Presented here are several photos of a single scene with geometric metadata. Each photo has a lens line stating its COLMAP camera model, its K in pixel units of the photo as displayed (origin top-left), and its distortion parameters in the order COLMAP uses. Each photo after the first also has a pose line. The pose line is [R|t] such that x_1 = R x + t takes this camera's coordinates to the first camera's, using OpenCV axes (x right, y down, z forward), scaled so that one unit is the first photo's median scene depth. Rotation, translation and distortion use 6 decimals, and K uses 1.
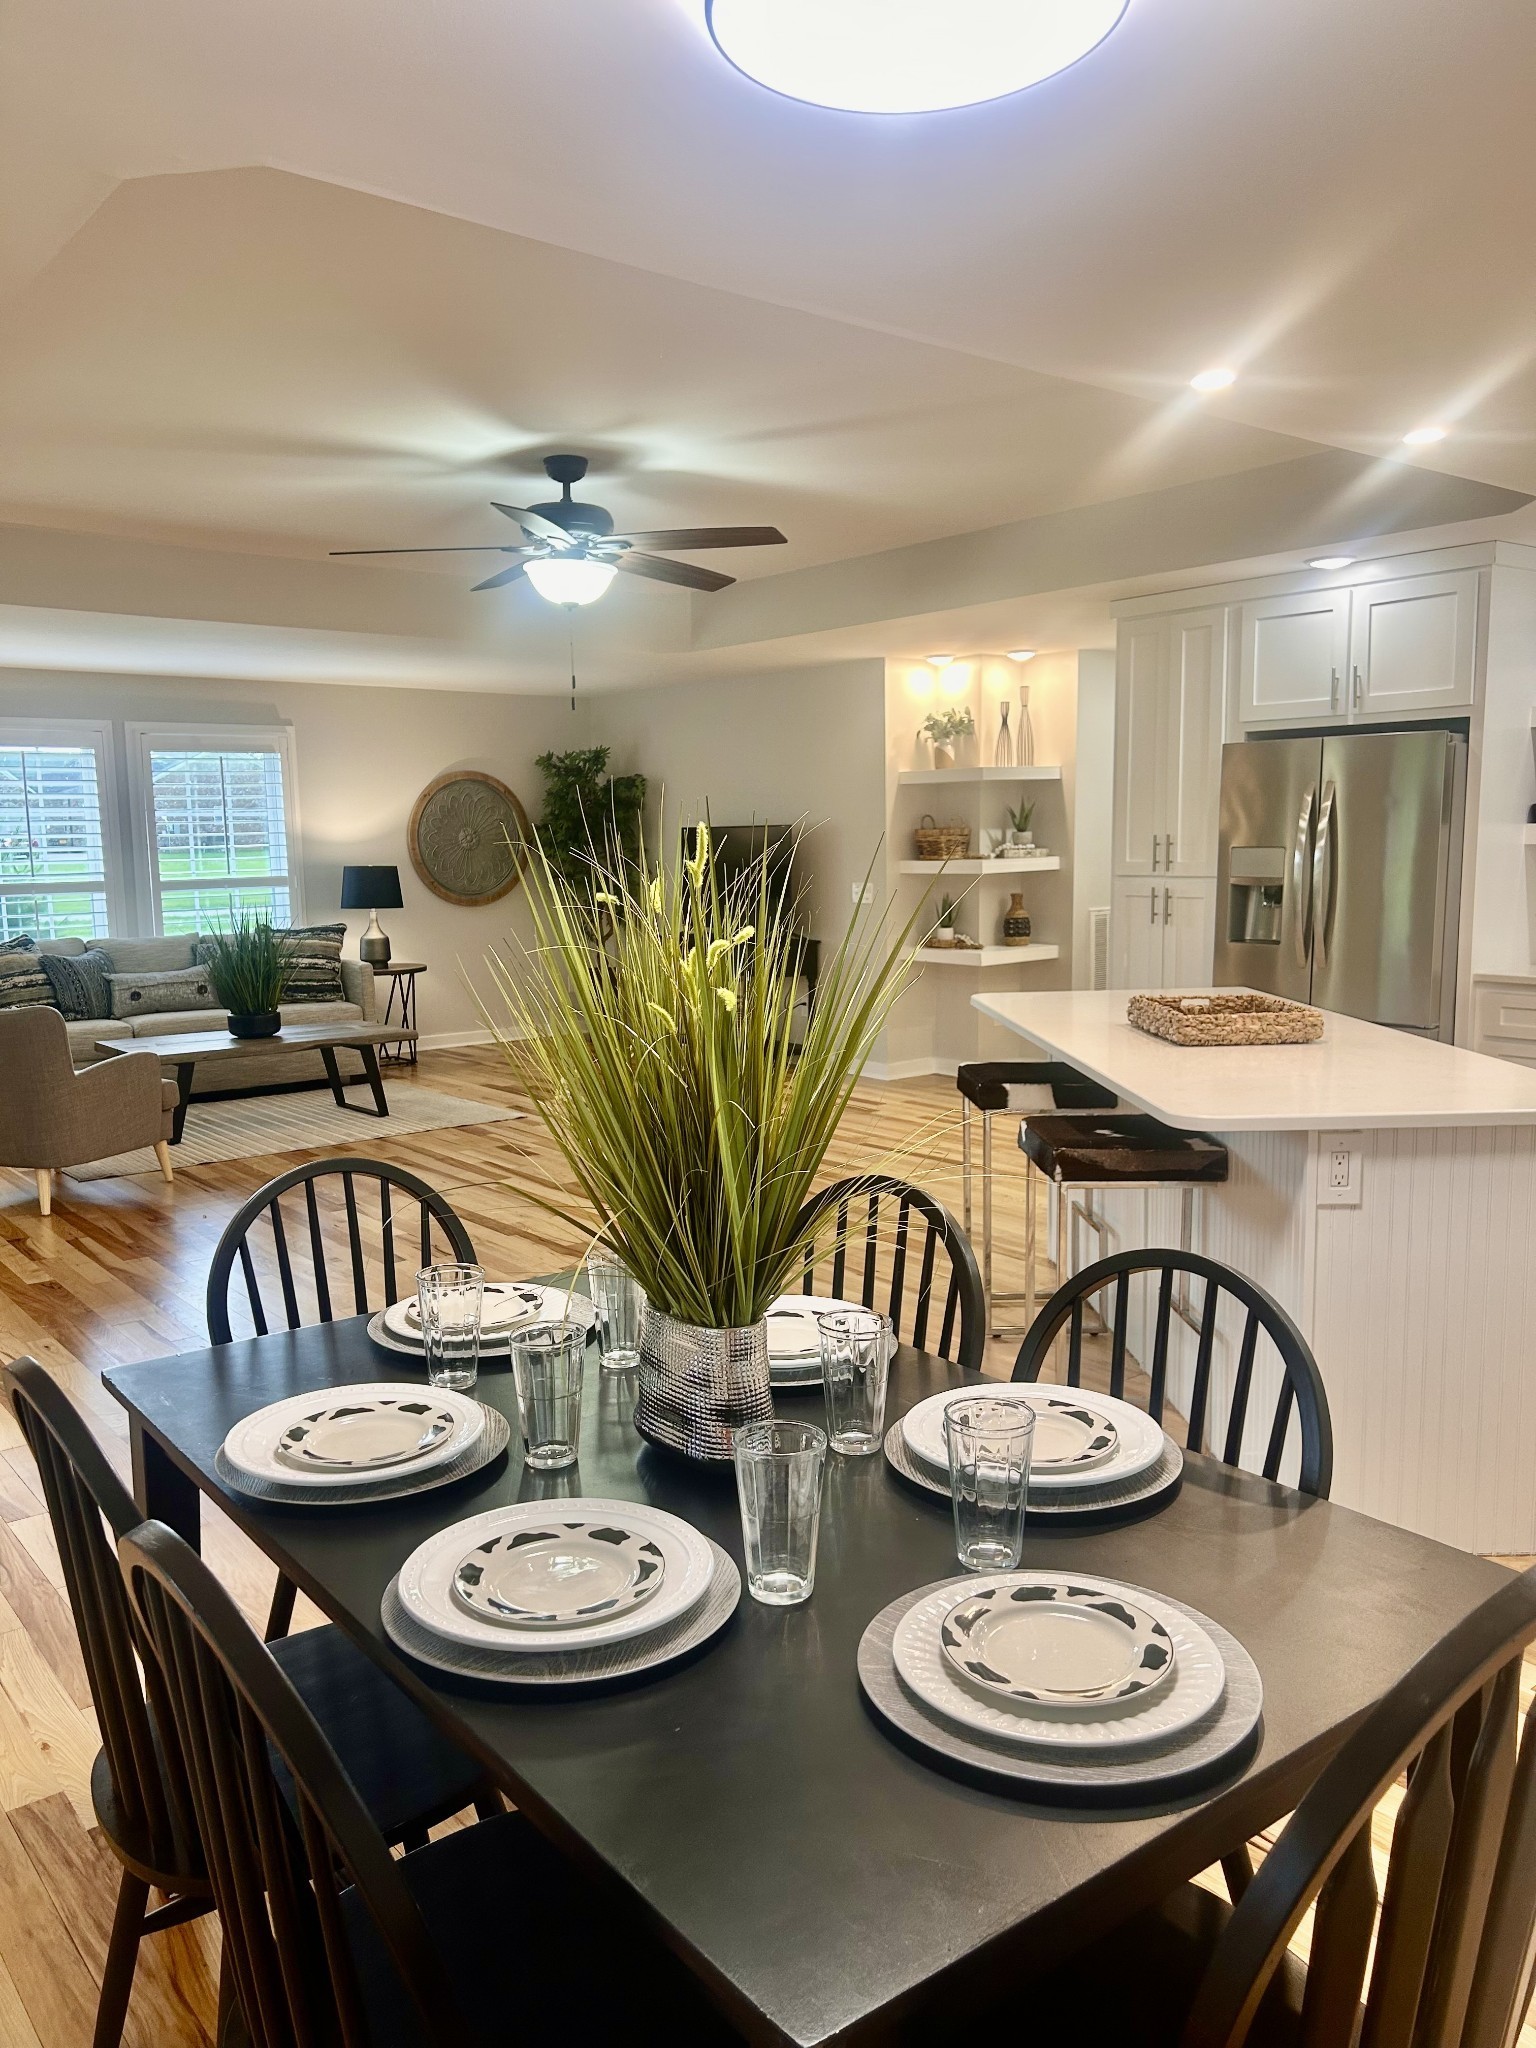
lens RADIAL K [[1534.9, 0, 759.3], [0, 1534.9, 1015.1], [0, 0, 1]] dist [0.029100, -0.030139]
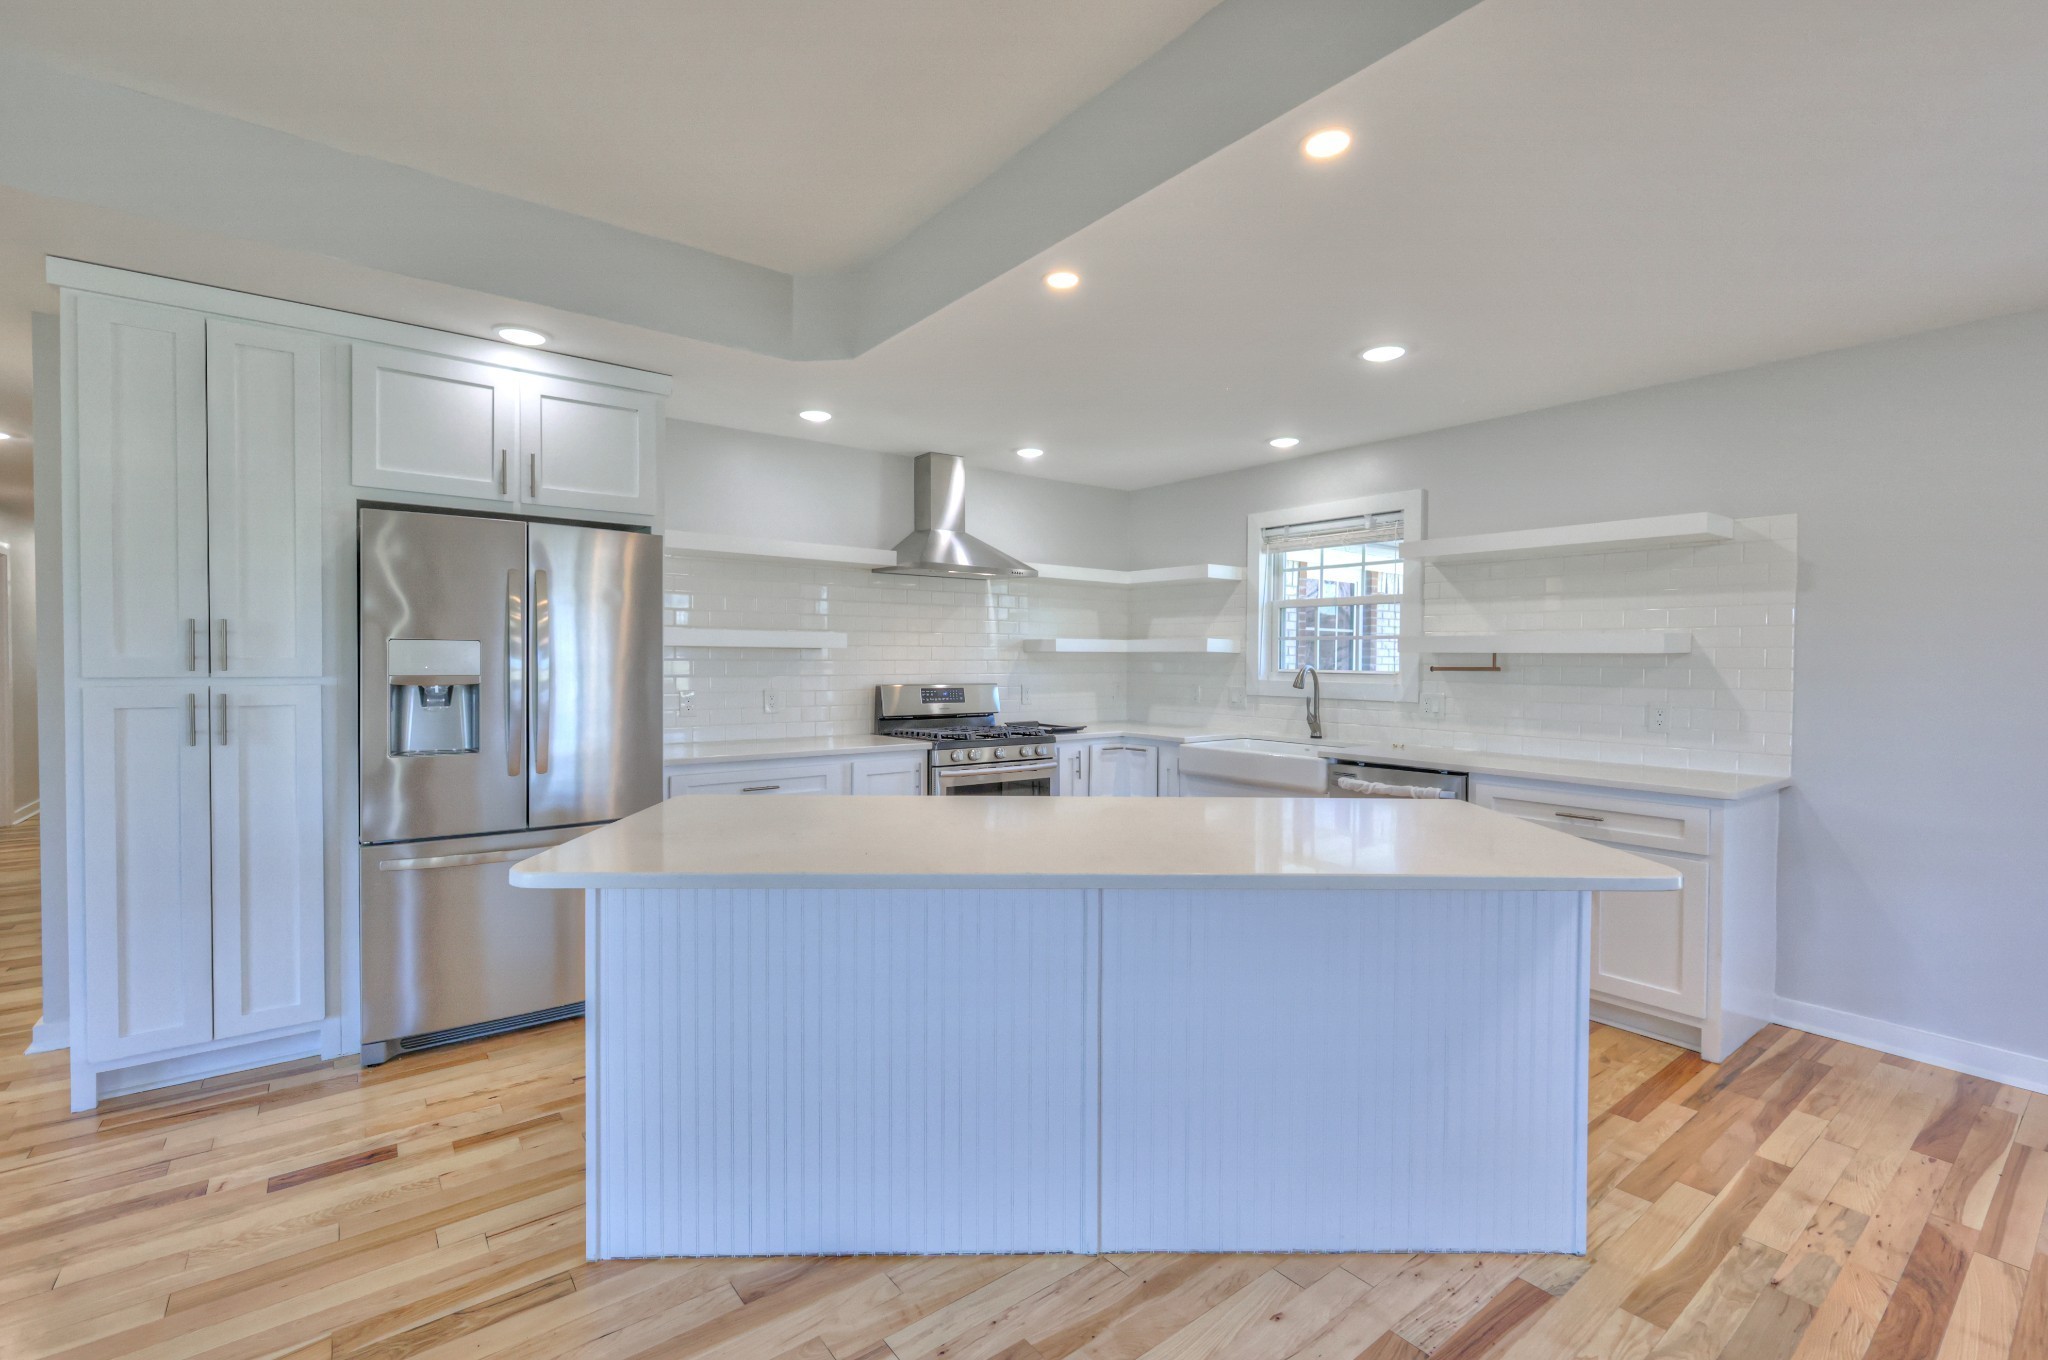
lens RADIAL K [[901.3, 0, 1019.5], [0, 901.3, 681.5], [0, 0, 1]] dist [0.015417, -0.002628]
pose [[0.025669, -0.010895, 0.999611, -0.105129], [0.110778, 0.993813, 0.007987, -0.037335], [-0.993514, 0.110530, 0.026717, 0.458146]]
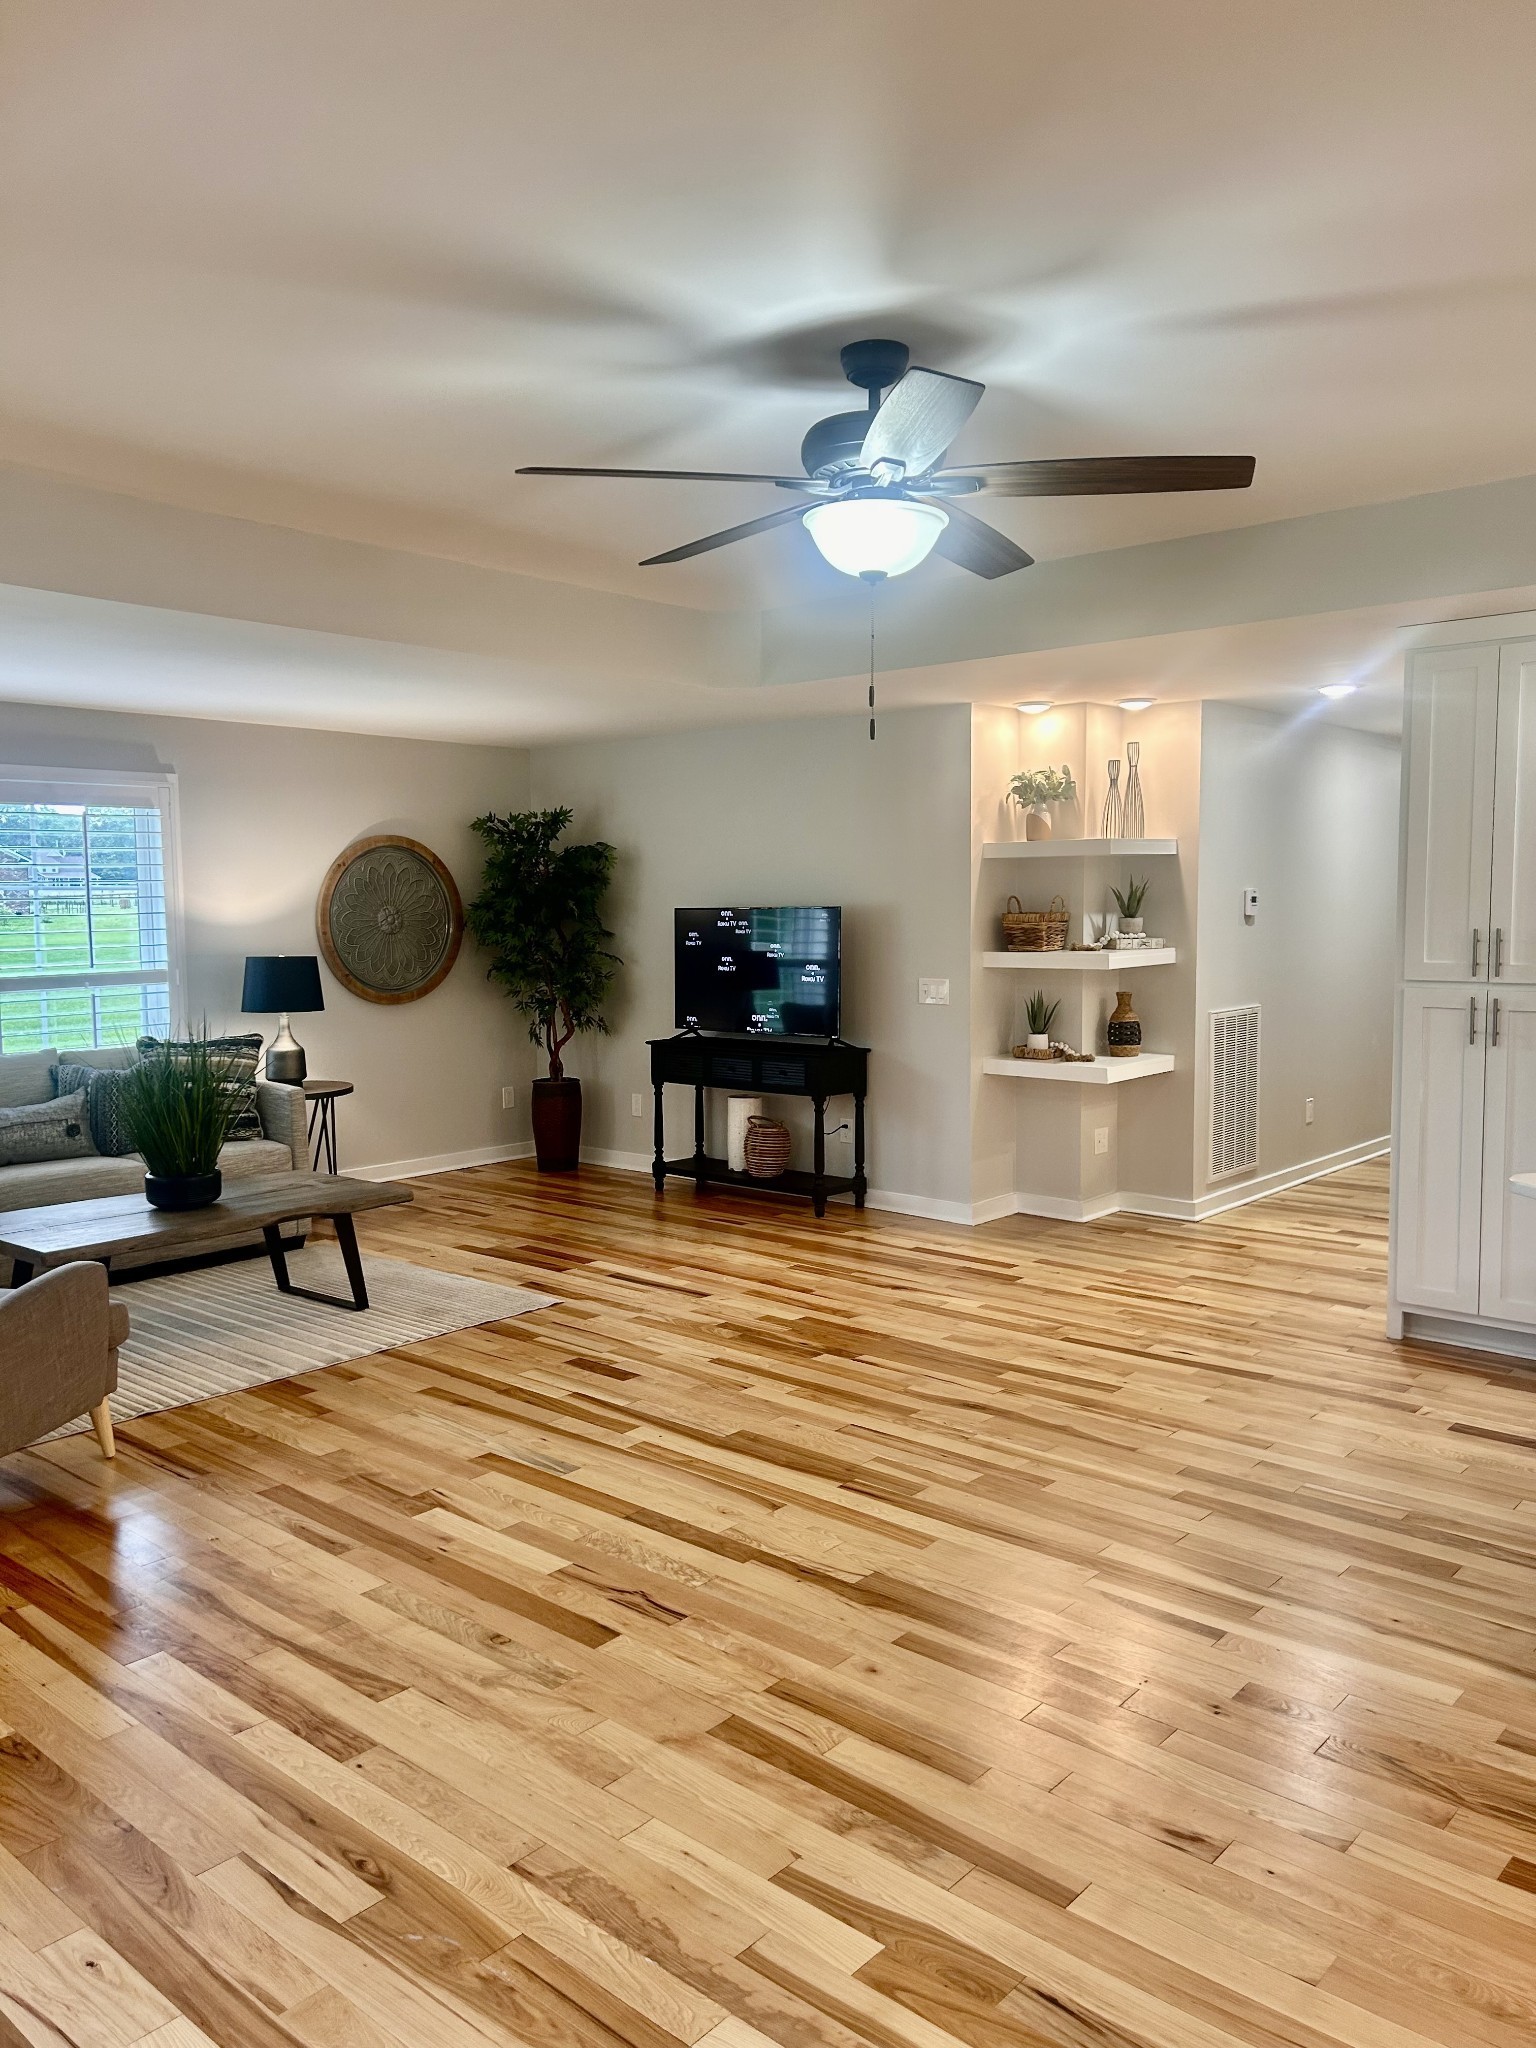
lens RADIAL K [[1534.9, 0, 752.6], [0, 1534.9, 1019.1], [0, 0, 1]] dist [0.029100, -0.030139]
pose [[0.985970, -0.006390, 0.166798, -0.164522], [0.013613, 0.999017, -0.042195, -0.033112], [-0.166365, 0.043874, 0.985088, 0.227361]]
